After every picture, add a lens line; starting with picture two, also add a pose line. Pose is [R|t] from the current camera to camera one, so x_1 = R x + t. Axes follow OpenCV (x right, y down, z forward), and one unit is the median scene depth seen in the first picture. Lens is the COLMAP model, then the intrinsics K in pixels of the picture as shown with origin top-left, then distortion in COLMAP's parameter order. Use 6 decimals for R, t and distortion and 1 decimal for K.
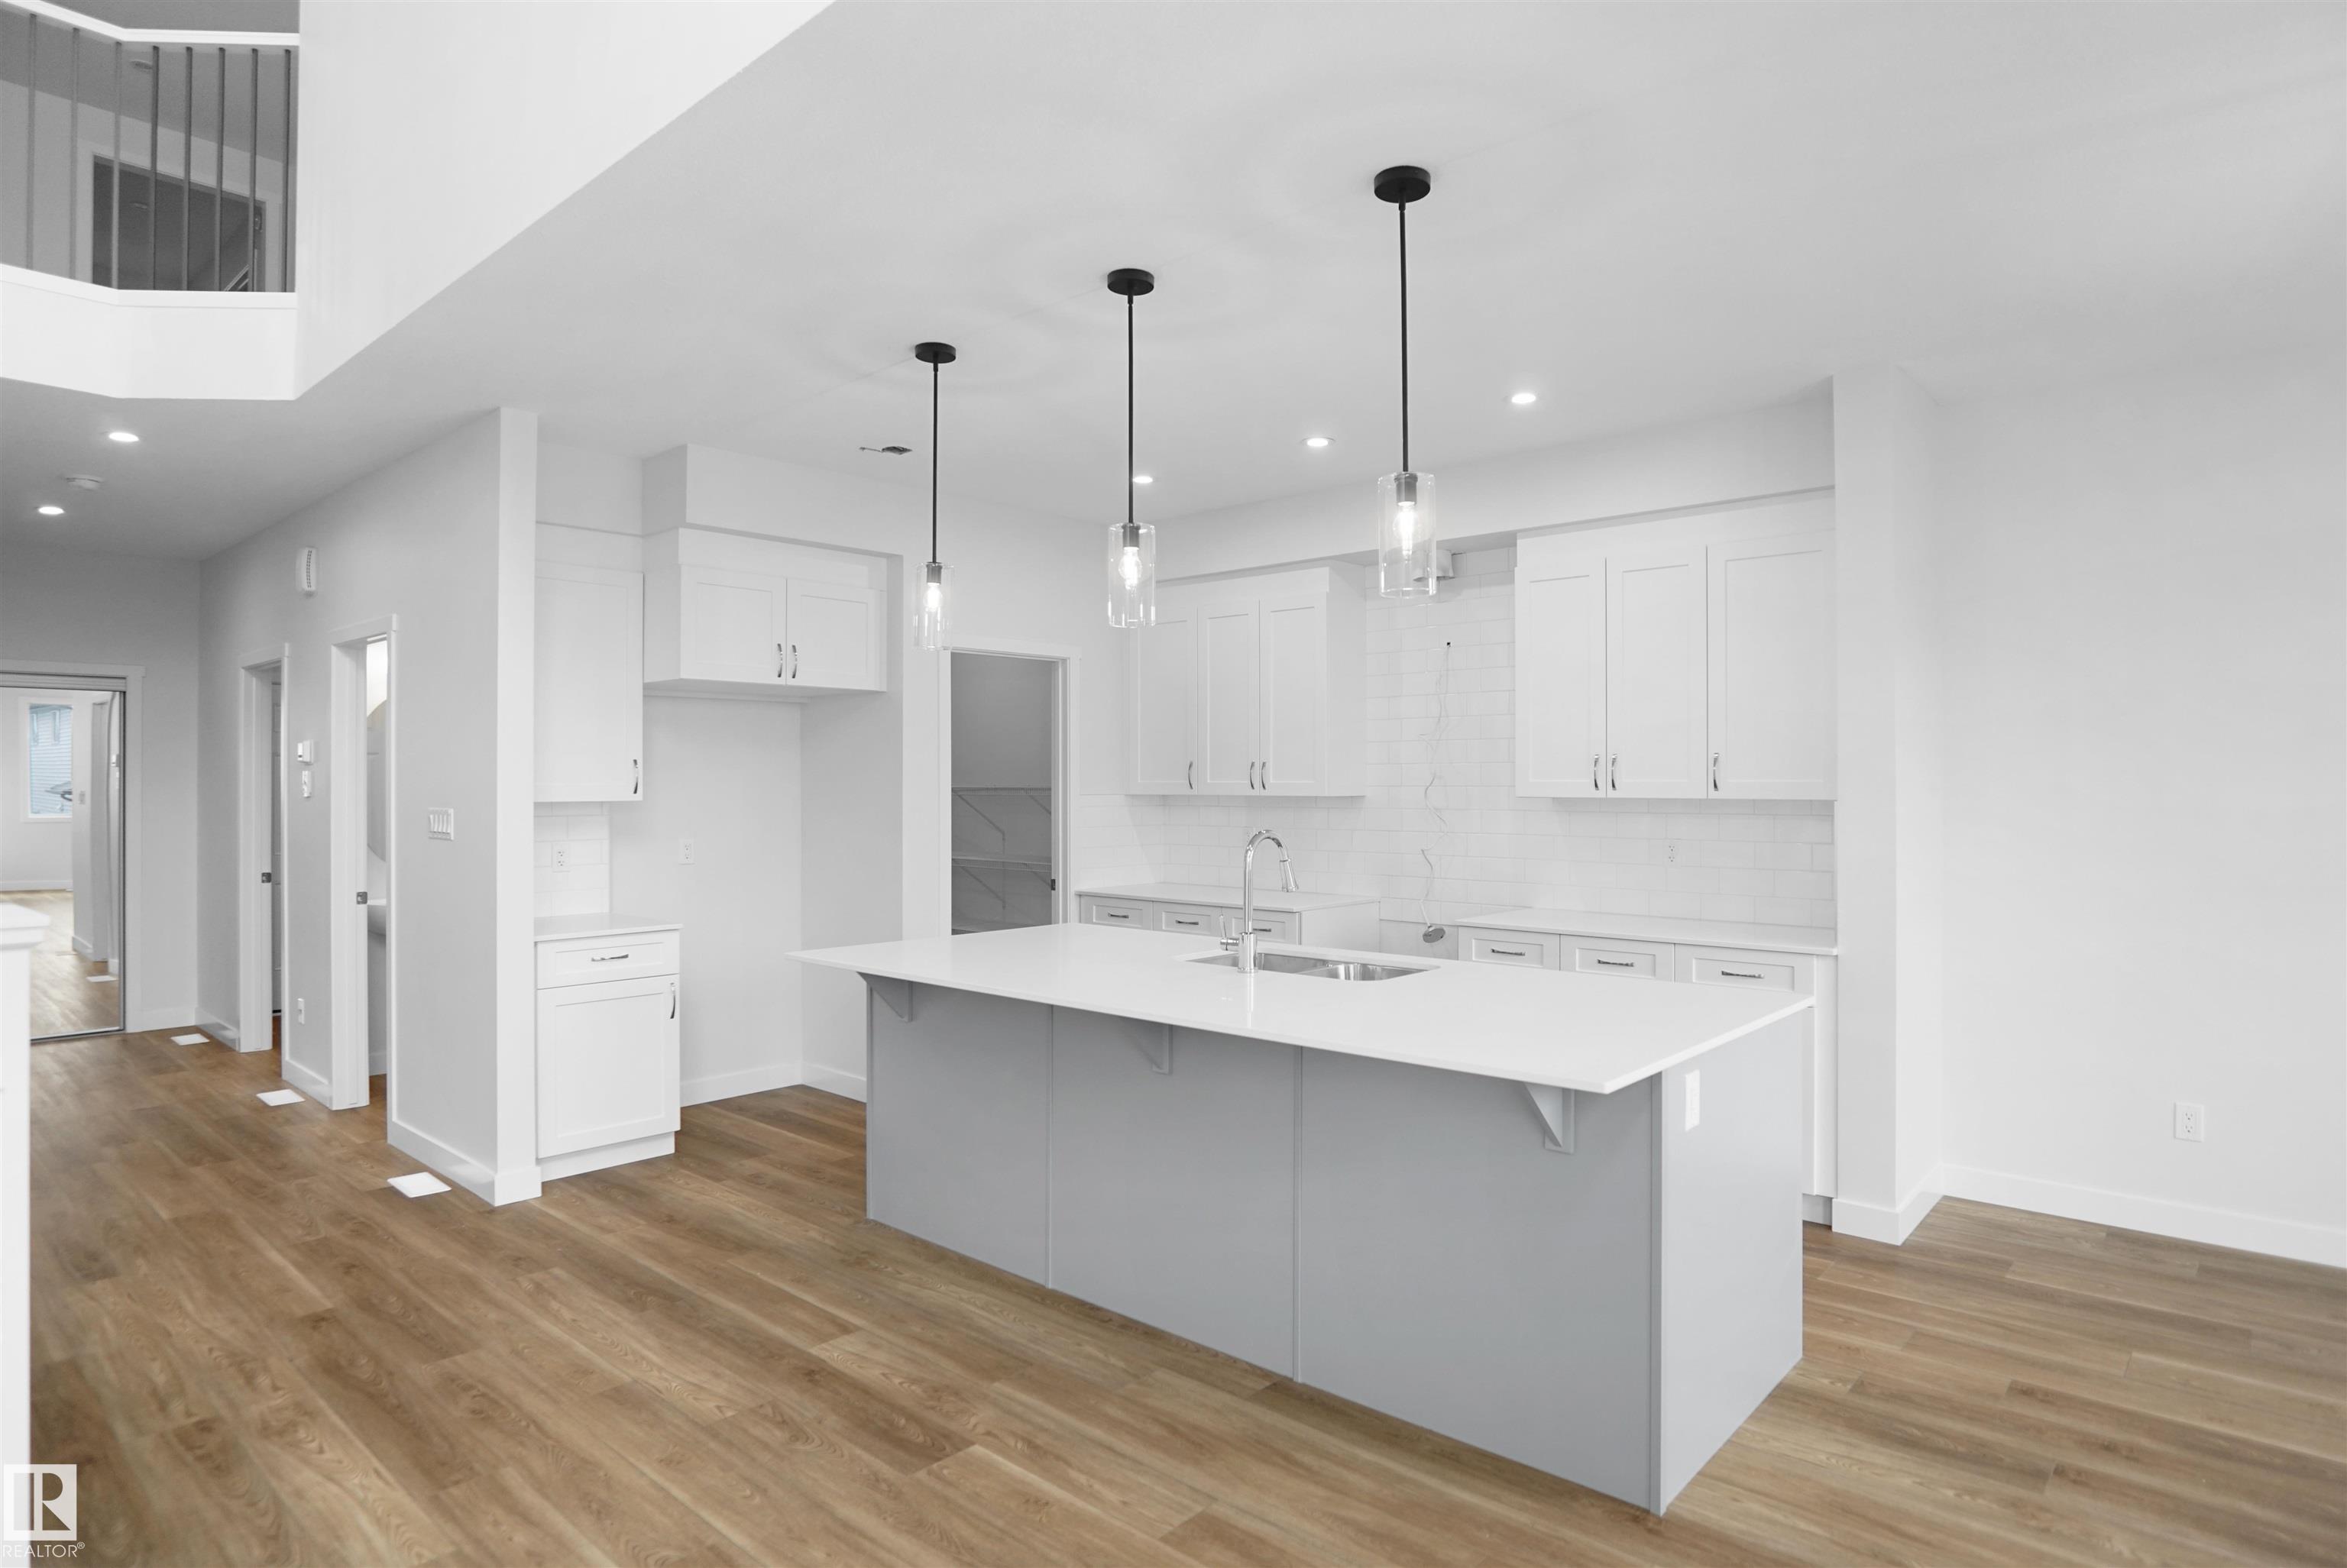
lens RADIAL K [[1281.4, 0, 1191.8], [0, 1281.4, 773.0], [0, 0, 1]] dist [-0.030998, 0.009379]
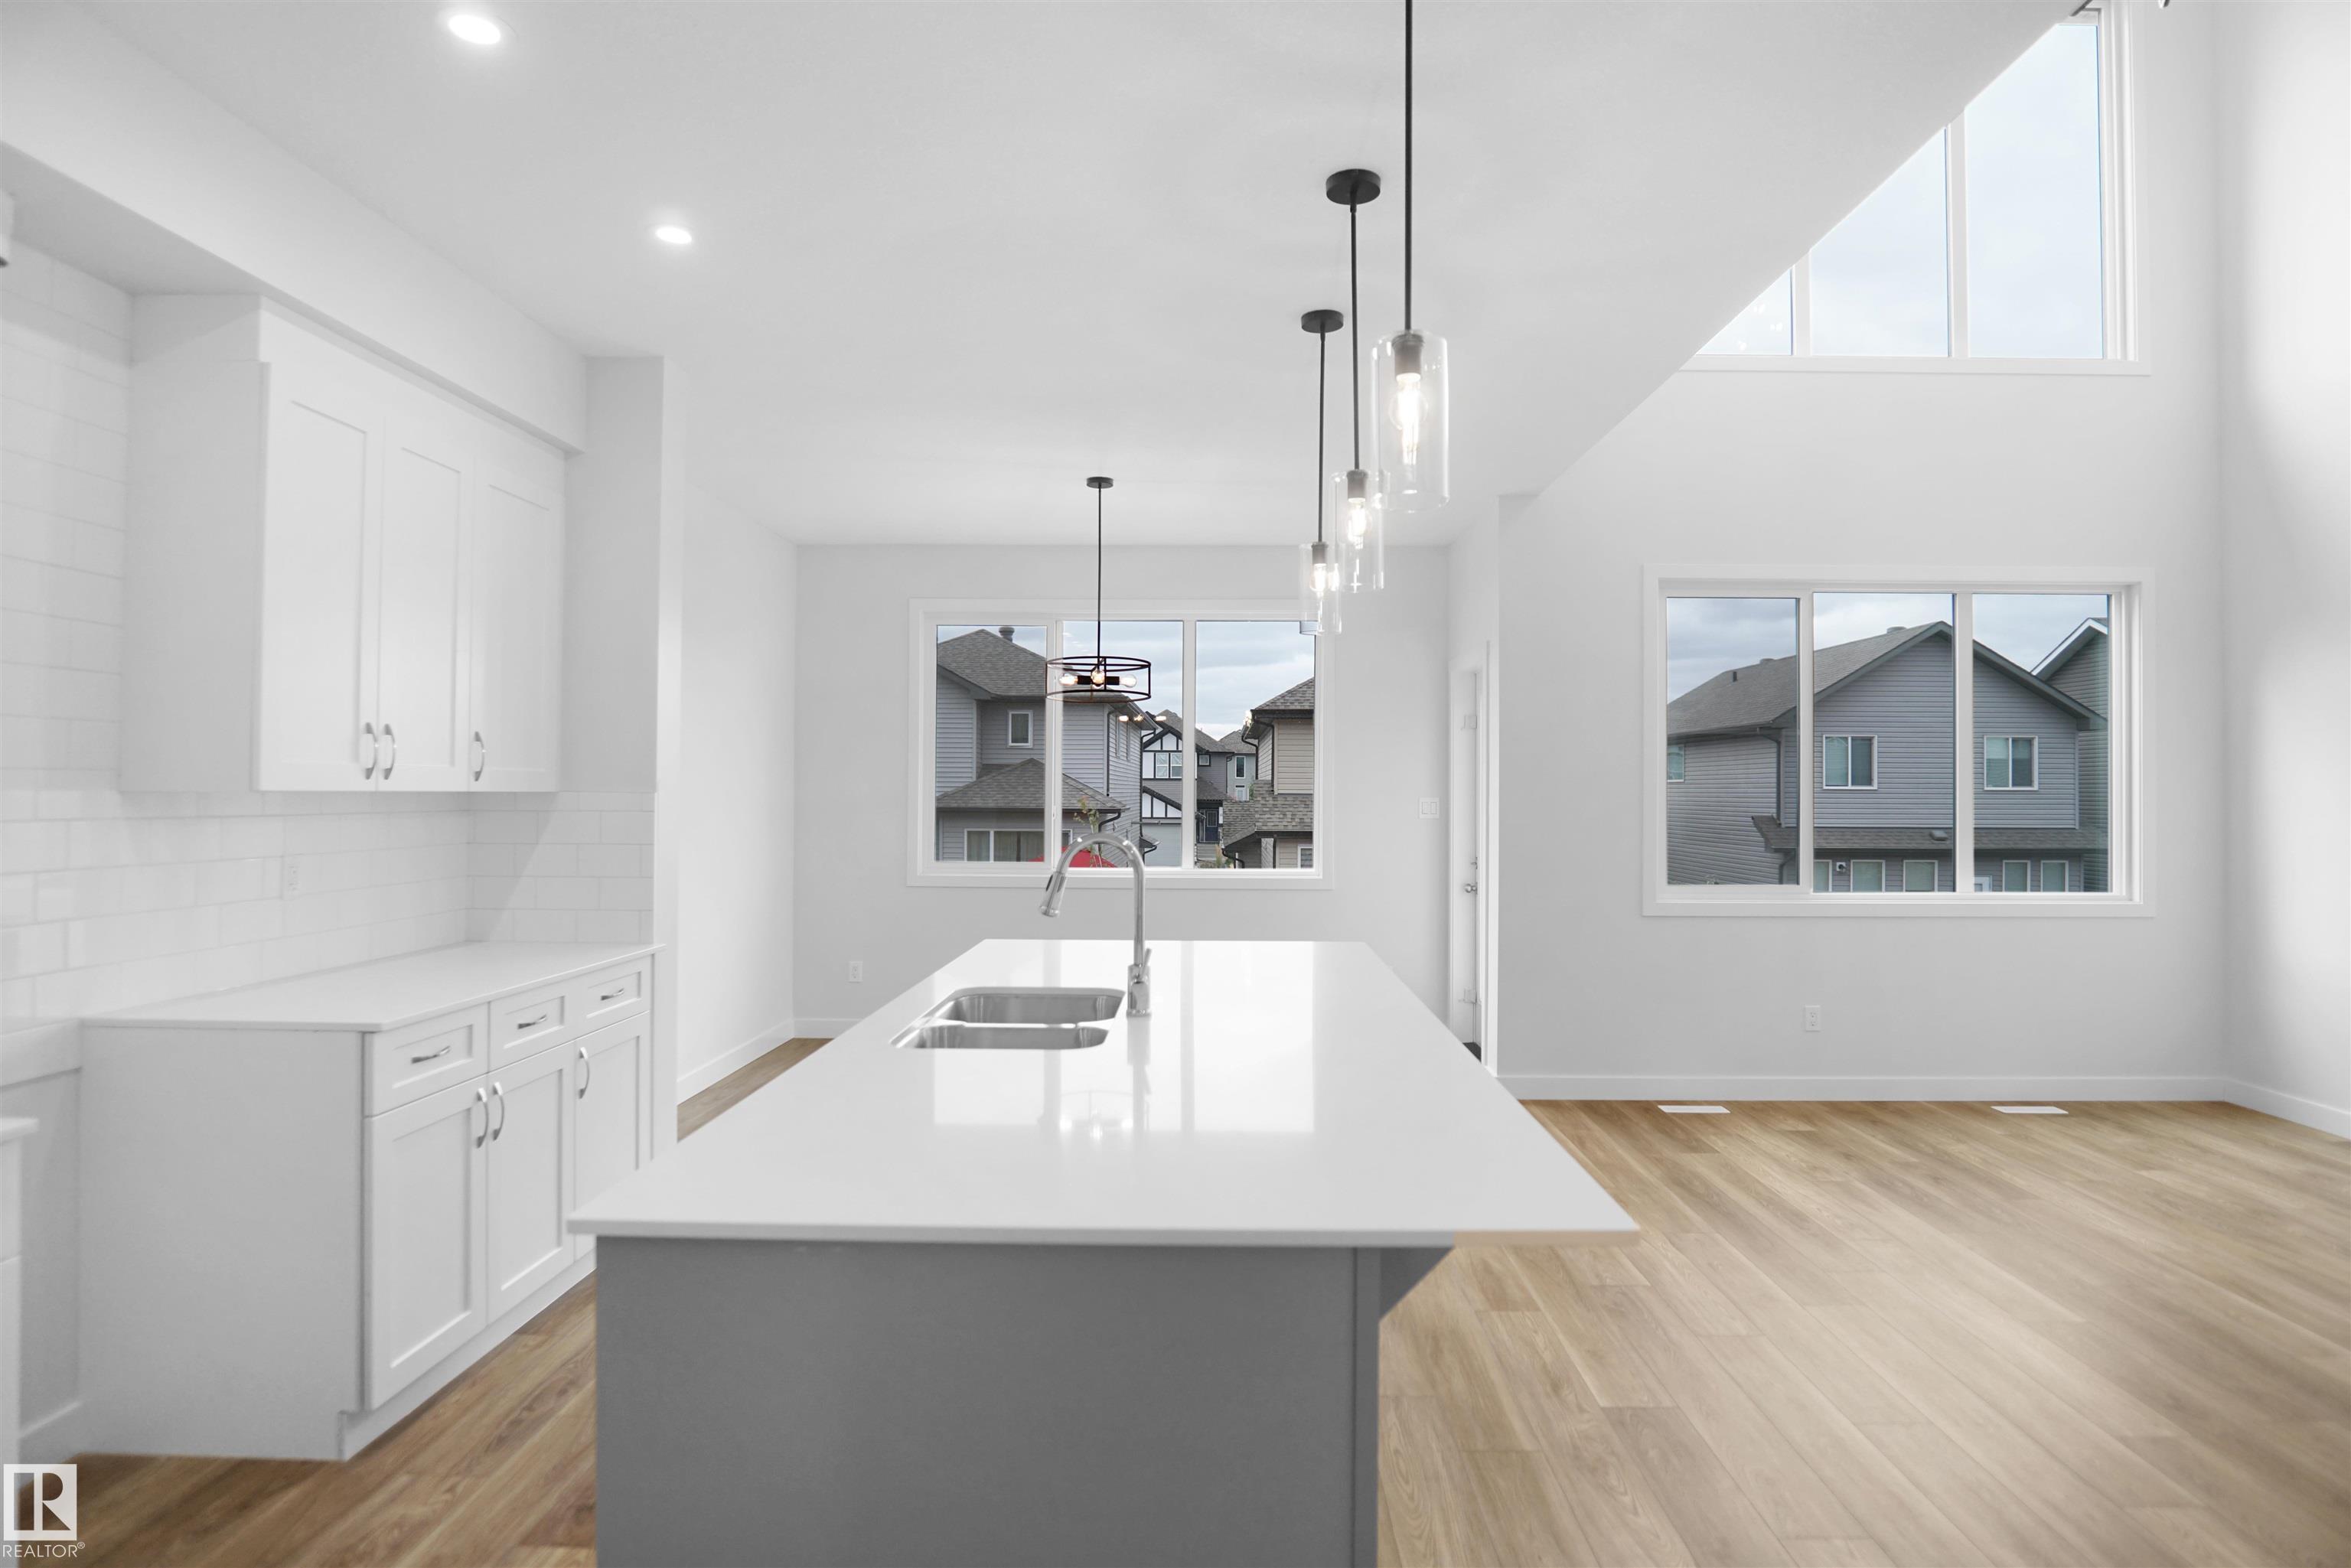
lens RADIAL K [[1283.8, 0, 1198.3], [0, 1283.8, 782.6], [0, 0, 1]] dist [-0.030998, 0.009379]
pose [[-0.651863, 0.002994, 0.758331, -0.614814], [-0.011733, 0.999833, -0.014034, 0.026814], [-0.758246, -0.018046, -0.651718, 1.595309]]
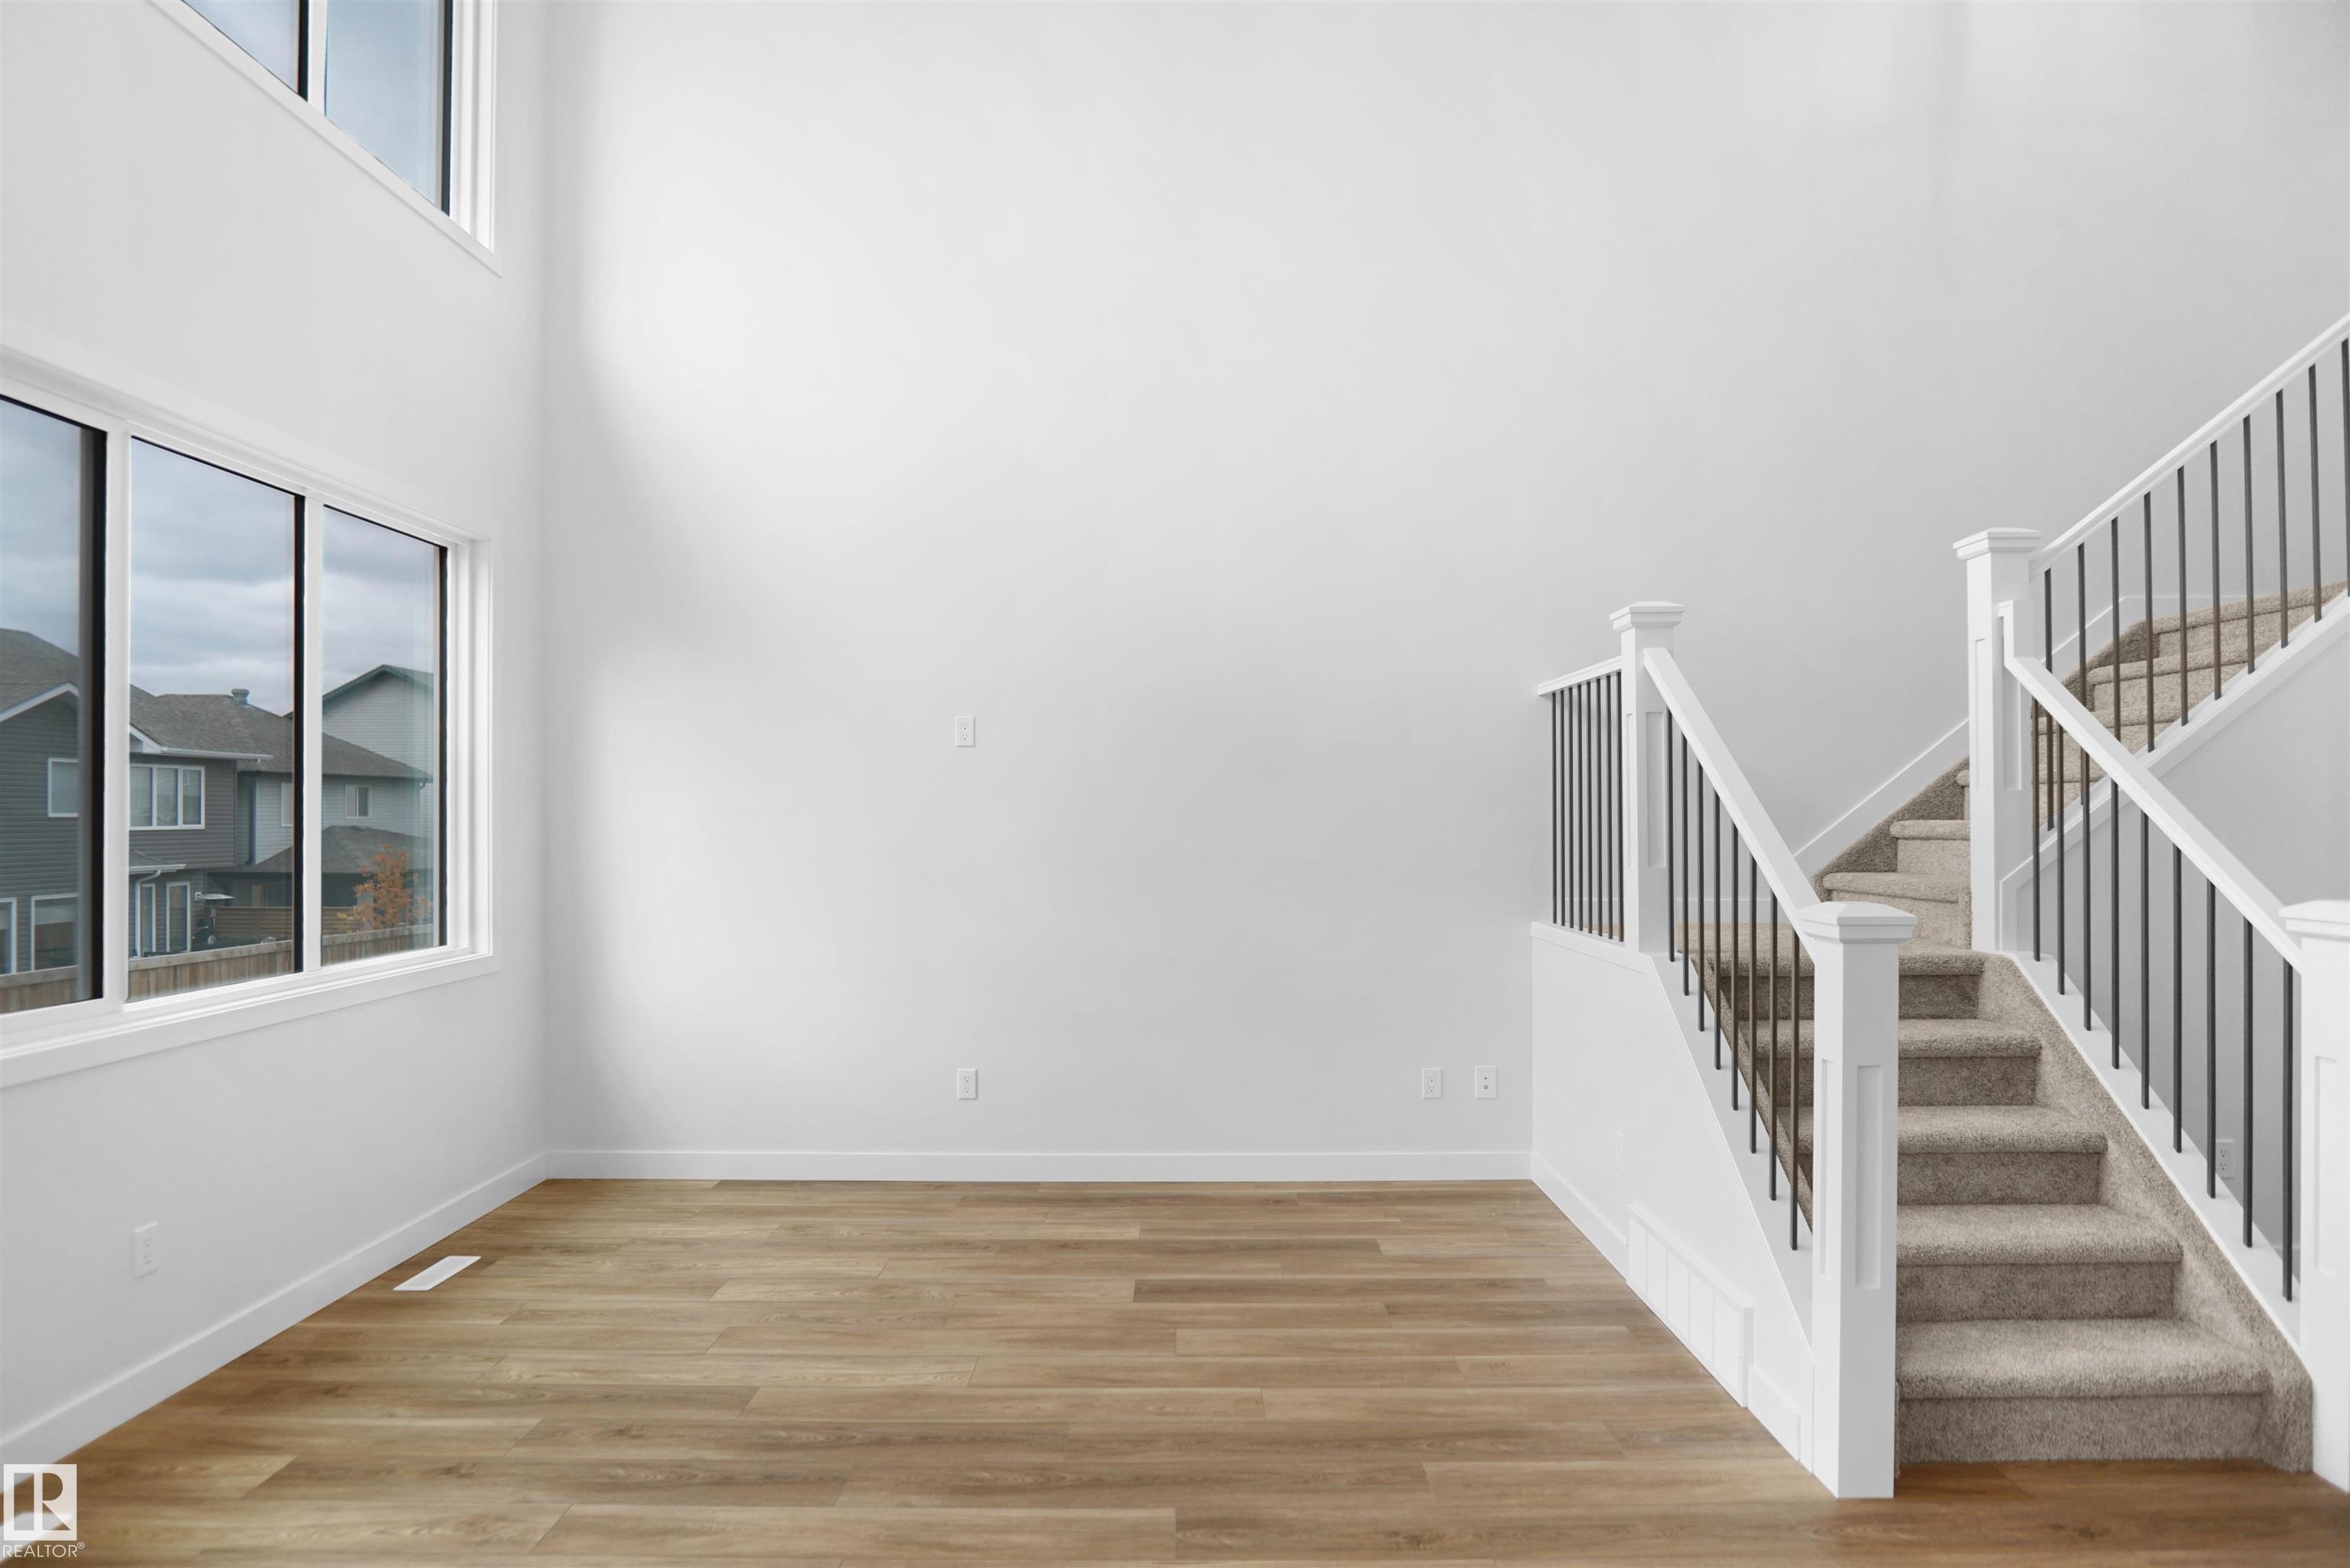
lens RADIAL K [[1283.2, 0, 1172.8], [0, 1283.2, 811.9], [0, 0, 1]] dist [-0.030998, 0.009379]
pose [[-0.751627, 0.003970, -0.659576, 0.184576], [0.009730, 0.999940, -0.005069, 0.013846], [0.659516, -0.010227, -0.751621, 0.990370]]
